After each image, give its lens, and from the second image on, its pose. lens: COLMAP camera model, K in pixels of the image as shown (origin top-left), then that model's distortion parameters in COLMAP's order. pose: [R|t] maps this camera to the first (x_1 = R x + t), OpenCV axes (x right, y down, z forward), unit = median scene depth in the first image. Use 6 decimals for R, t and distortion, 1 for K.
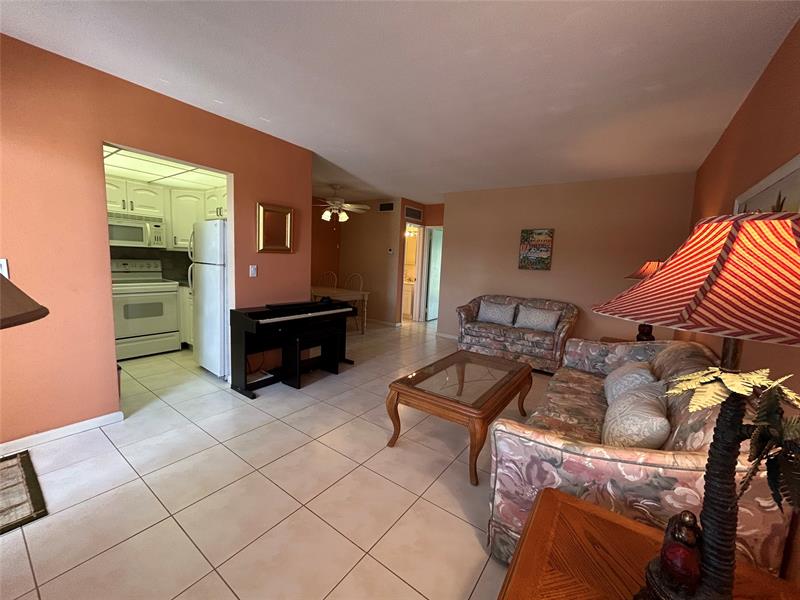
lens RADIAL K [[320.5, 0, 403.5], [0, 320.5, 299.5], [0, 0, 1]] dist [-0.004956, 0.000685]
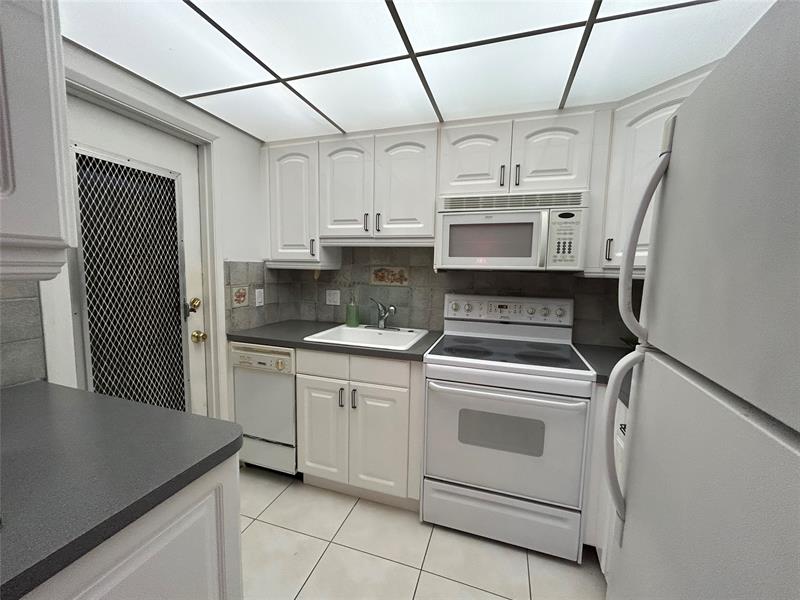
lens RADIAL K [[320.5, 0, 405.7], [0, 320.5, 300.0], [0, 0, 1]] dist [-0.004956, 0.000685]
pose [[0.310995, 0.052099, -0.948982, -0.466352], [-0.120287, 0.992625, 0.015076, -0.111677], [0.942769, 0.109461, 0.314968, 0.719114]]
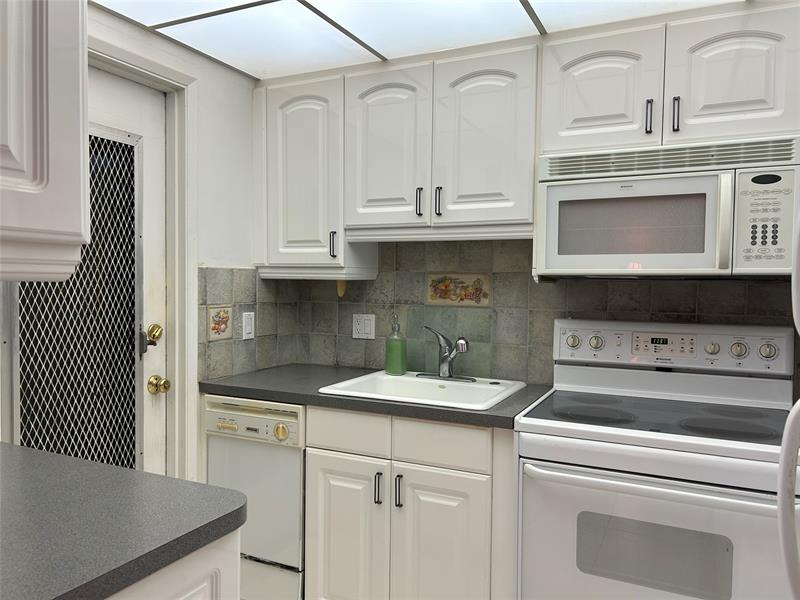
lens RADIAL K [[602.0, 0, 400.6], [0, 602.0, 301.8], [0, 0, 1]] dist [0.015465, -0.013842]
pose [[0.168623, -0.017074, -0.985533, -0.407034], [-0.122786, 0.991698, -0.038190, -0.098417], [0.978003, 0.127450, 0.165126, 0.705376]]
